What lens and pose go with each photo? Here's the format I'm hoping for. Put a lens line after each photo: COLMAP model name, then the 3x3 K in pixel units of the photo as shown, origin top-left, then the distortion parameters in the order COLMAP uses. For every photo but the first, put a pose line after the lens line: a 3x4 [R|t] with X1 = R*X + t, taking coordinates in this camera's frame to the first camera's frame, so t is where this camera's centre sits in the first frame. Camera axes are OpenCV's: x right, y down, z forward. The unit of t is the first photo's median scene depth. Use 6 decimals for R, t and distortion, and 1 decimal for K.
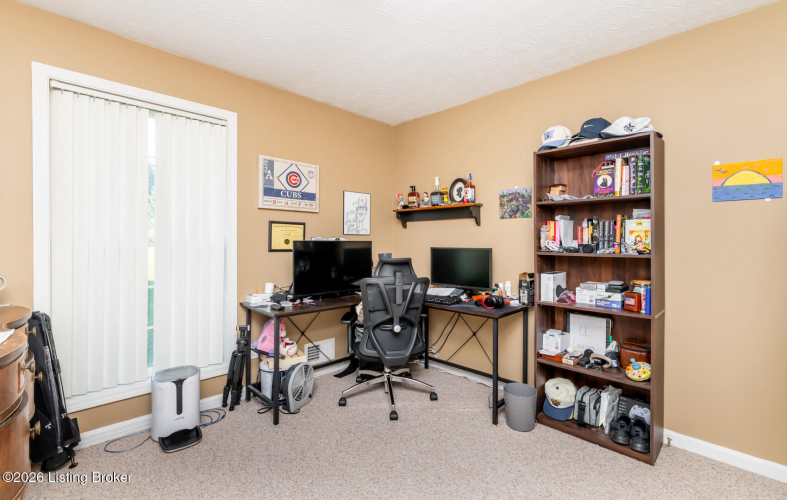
lens RADIAL K [[353.1, 0, 395.2], [0, 353.1, 241.5], [0, 0, 1]] dist [-0.000274, -0.000058]
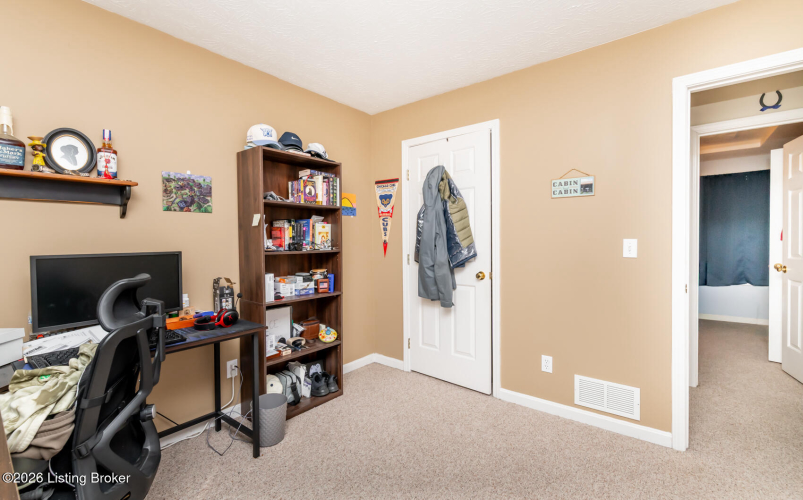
lens RADIAL K [[351.1, 0, 401.6], [0, 351.1, 244.8], [0, 0, 1]] dist [0.002273, -0.000365]
pose [[-0.115838, -0.022214, 0.993020, -0.497581], [0.004701, 0.999726, 0.022912, -0.008795], [-0.993257, 0.007323, -0.115702, 0.635439]]
